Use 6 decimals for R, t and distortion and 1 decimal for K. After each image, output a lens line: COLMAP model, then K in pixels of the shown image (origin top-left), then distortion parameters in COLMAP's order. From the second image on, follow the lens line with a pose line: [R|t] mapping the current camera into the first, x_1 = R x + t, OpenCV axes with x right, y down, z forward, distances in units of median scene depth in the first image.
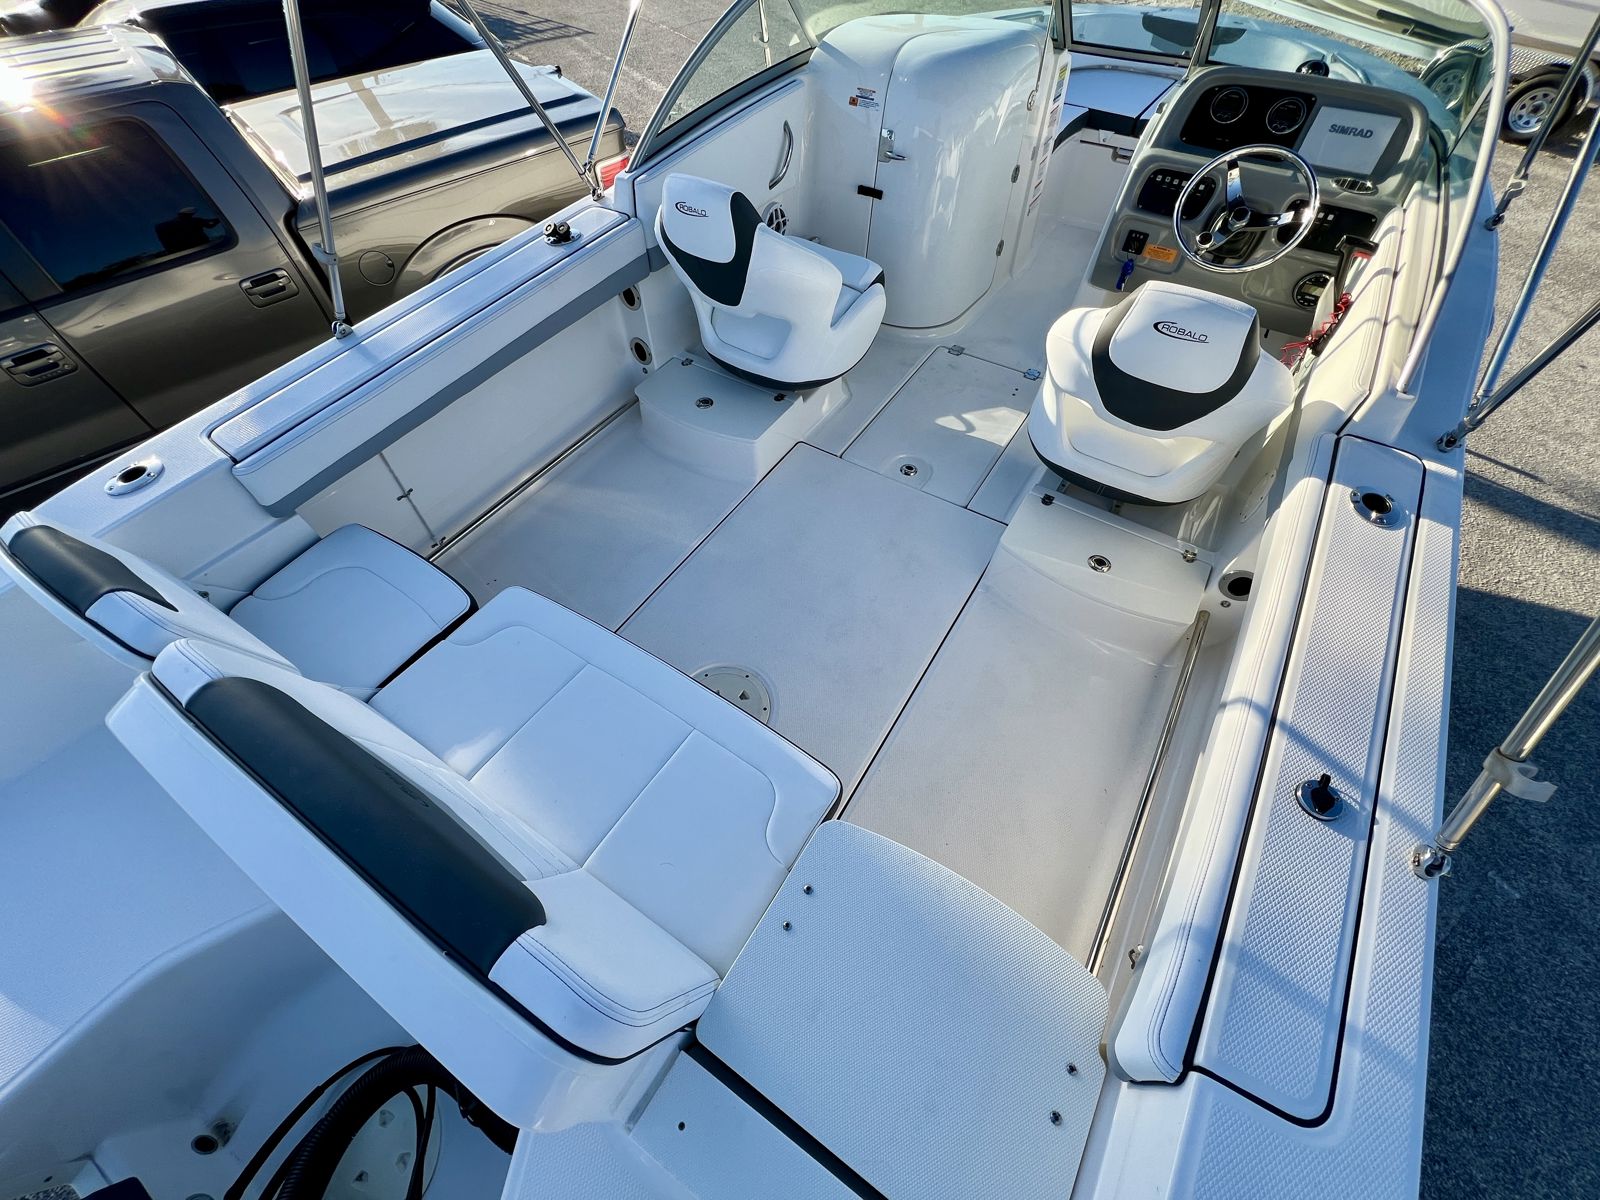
lens RADIAL K [[648.5, 0, 800.0], [0, 648.5, 600.0], [0, 0, 1]] dist [-0.002451, 0.000798]
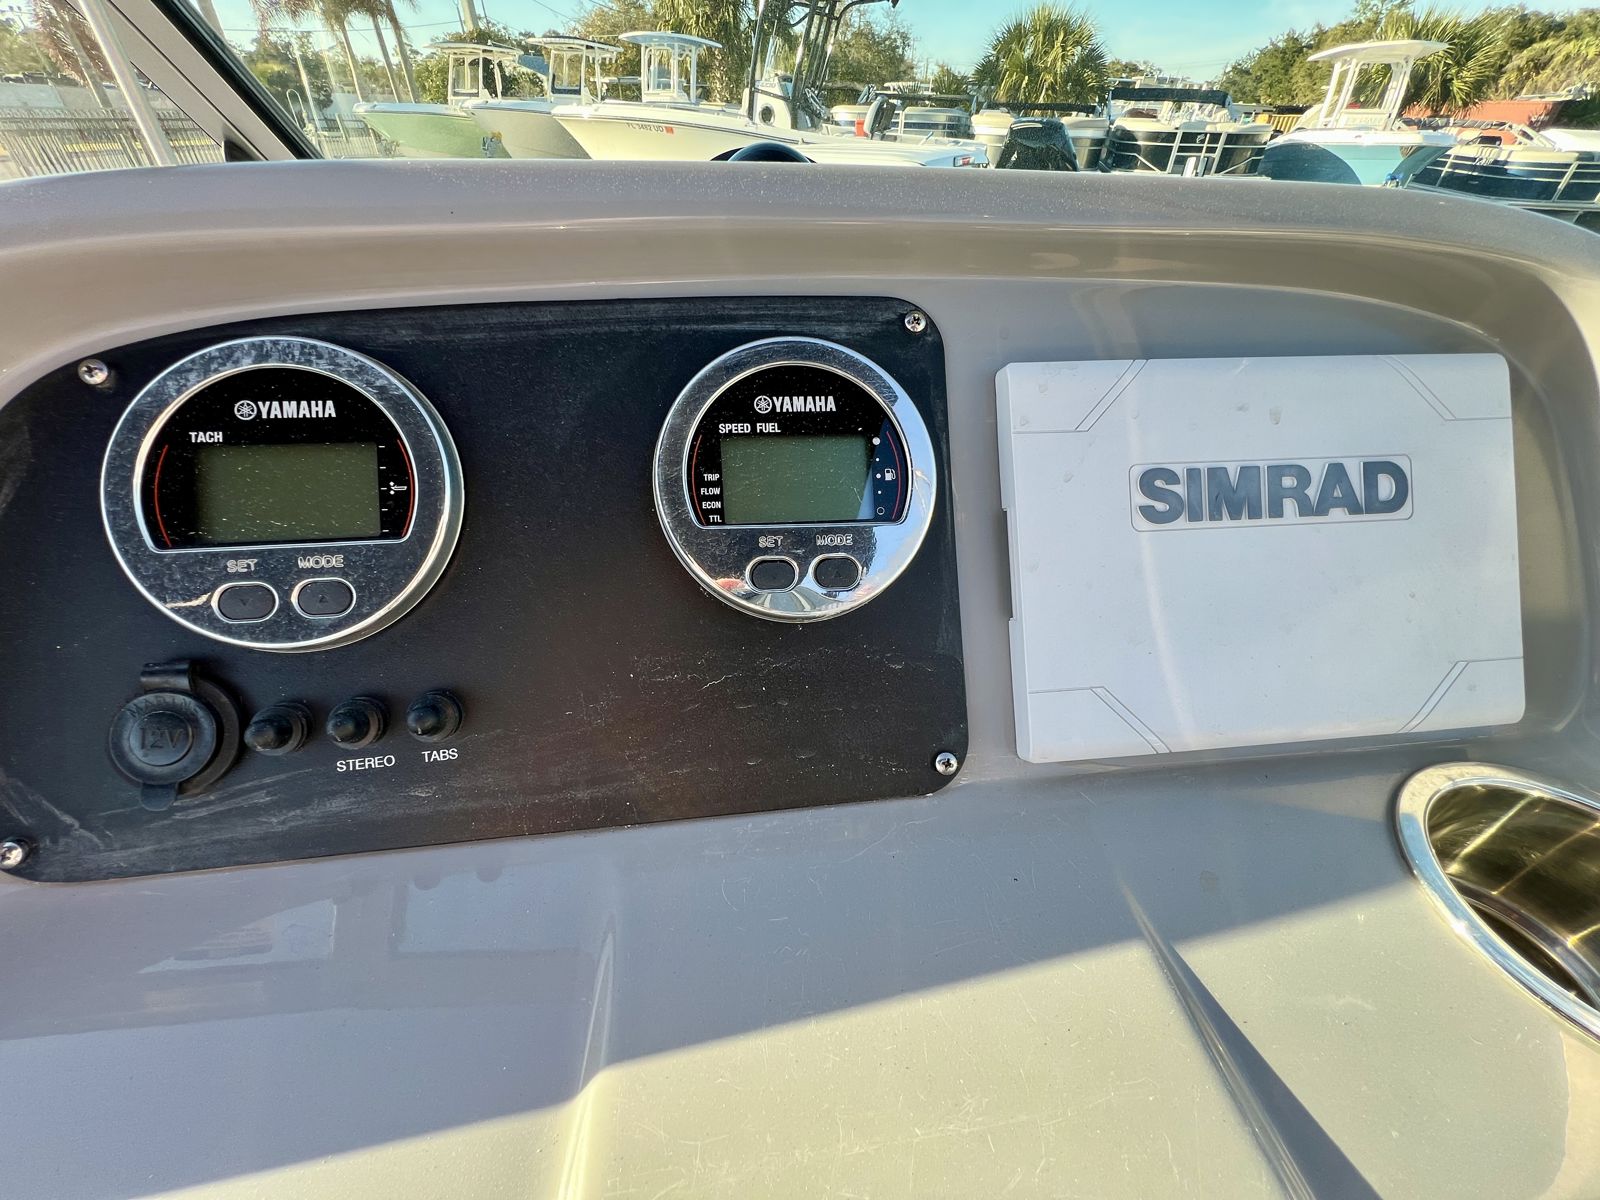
lens RADIAL K [[648.5, 0, 800.0], [0, 648.5, 600.0], [0, 0, 1]] dist [-0.002451, 0.000798]
pose [[0.769168, -0.369811, 0.521172, 0.559193], [0.491438, 0.863619, -0.112481, -0.587105], [-0.408497, 0.342640, 0.846007, 0.745984]]
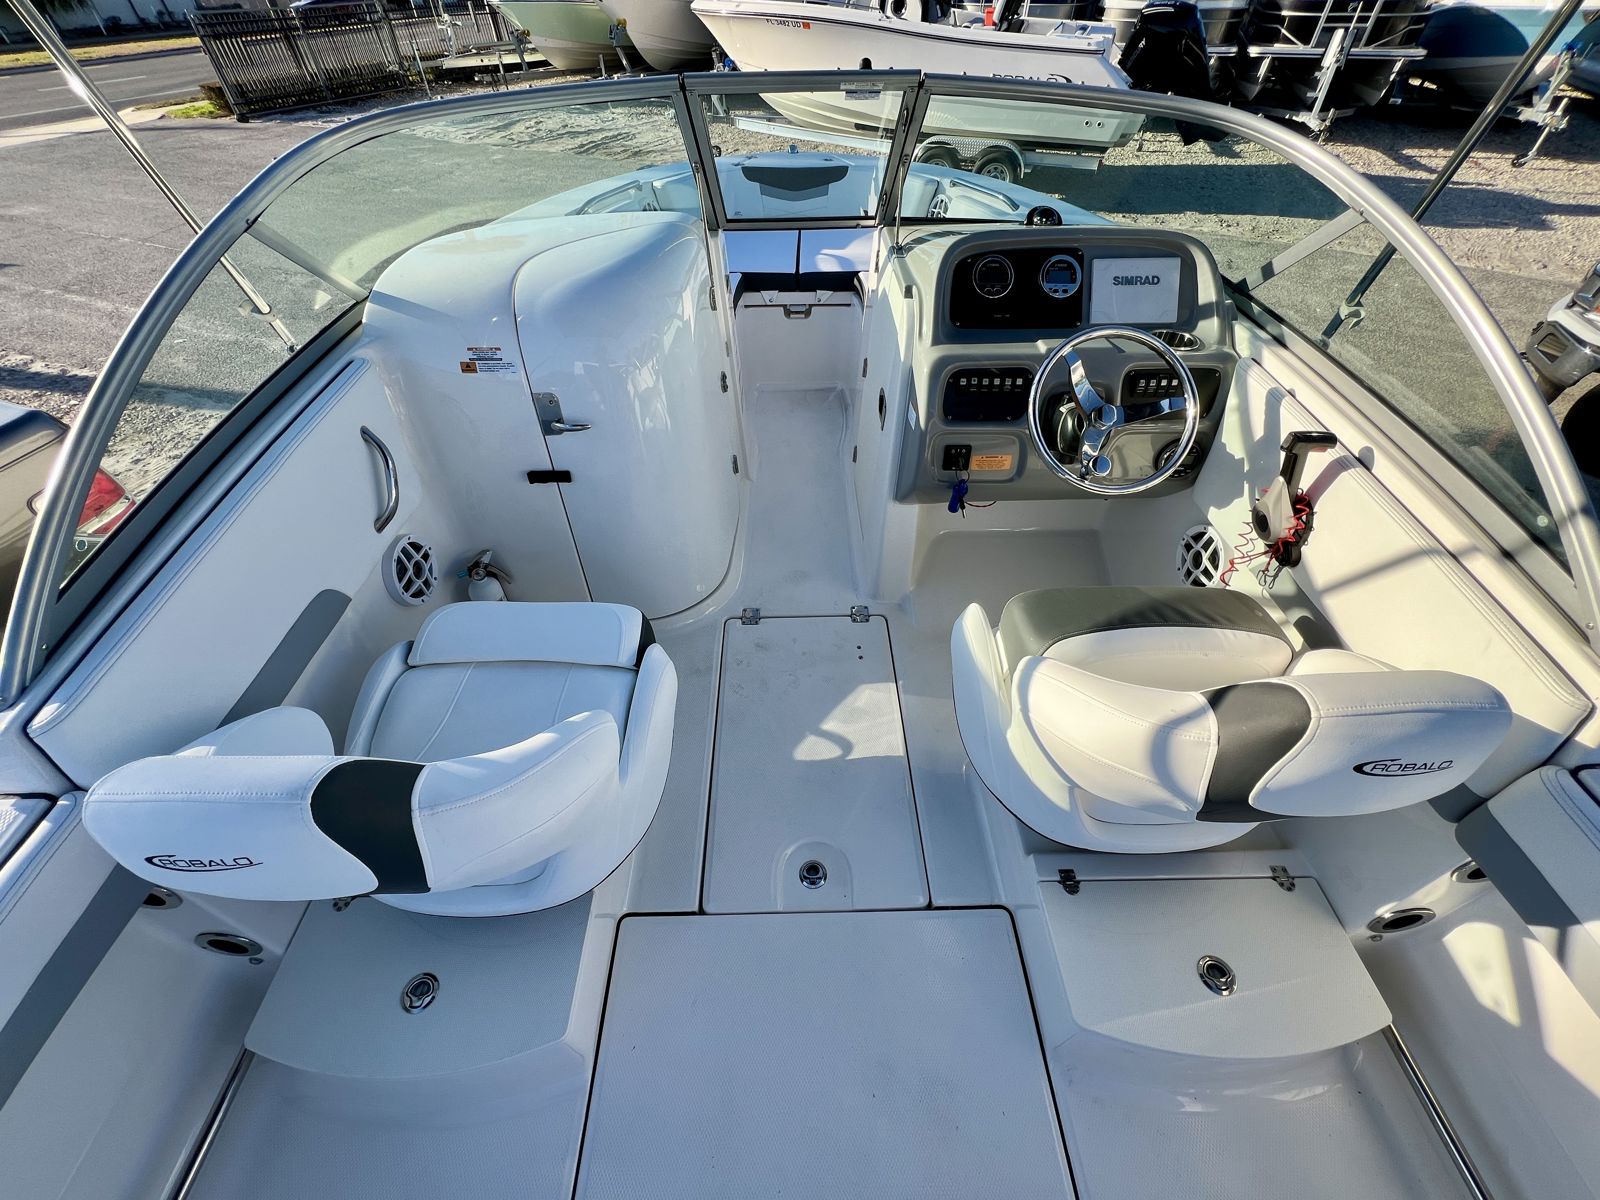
lens RADIAL K [[648.5, 0, 800.0], [0, 648.5, 600.0], [0, 0, 1]] dist [-0.002451, 0.000798]
pose [[0.836361, -0.391546, 0.383656, 0.023164], [0.438995, 0.897554, -0.040986, -0.411048], [-0.328305, 0.202702, 0.922566, 0.374243]]
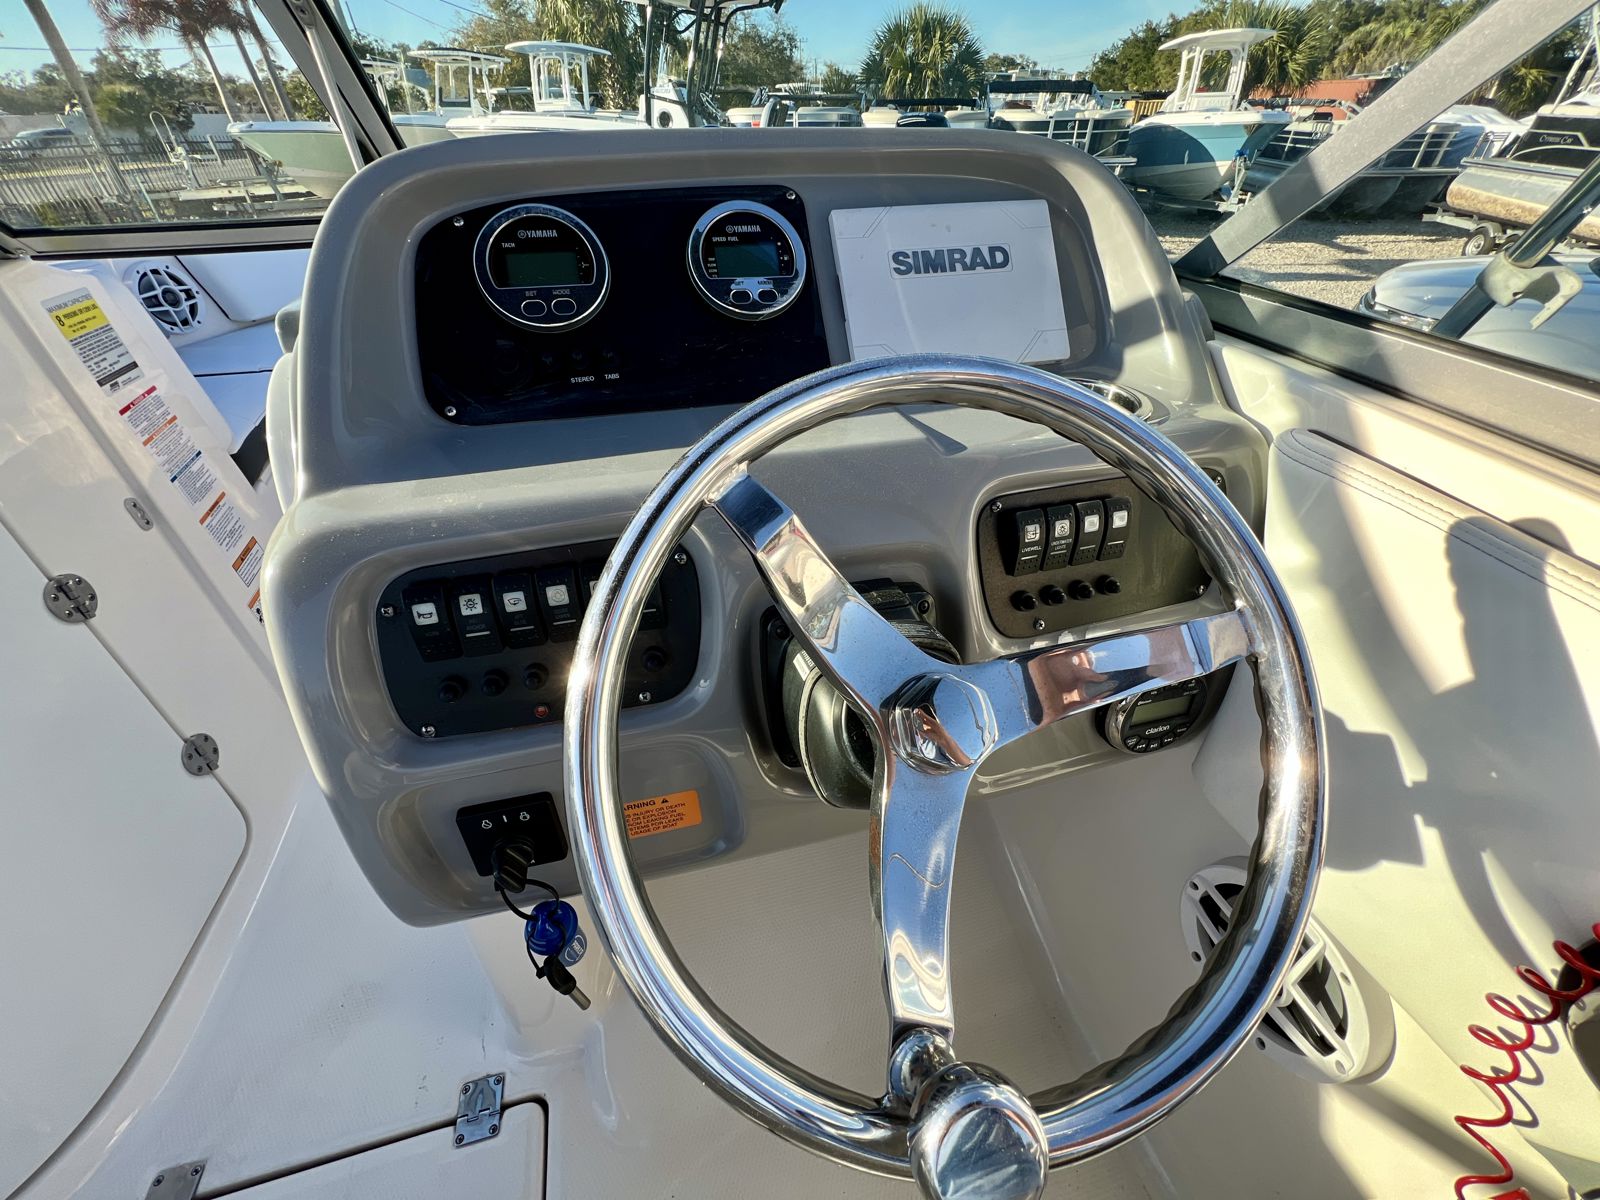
lens RADIAL K [[642.1, 0, 798.3], [0, 642.1, 597.1], [0, 0, 1]] dist [0.002253, 0.000156]
pose [[0.681523, -0.442748, 0.582666, 0.443987], [0.584203, 0.808683, -0.068830, -0.492059], [-0.440718, 0.387305, 0.809792, 0.676480]]
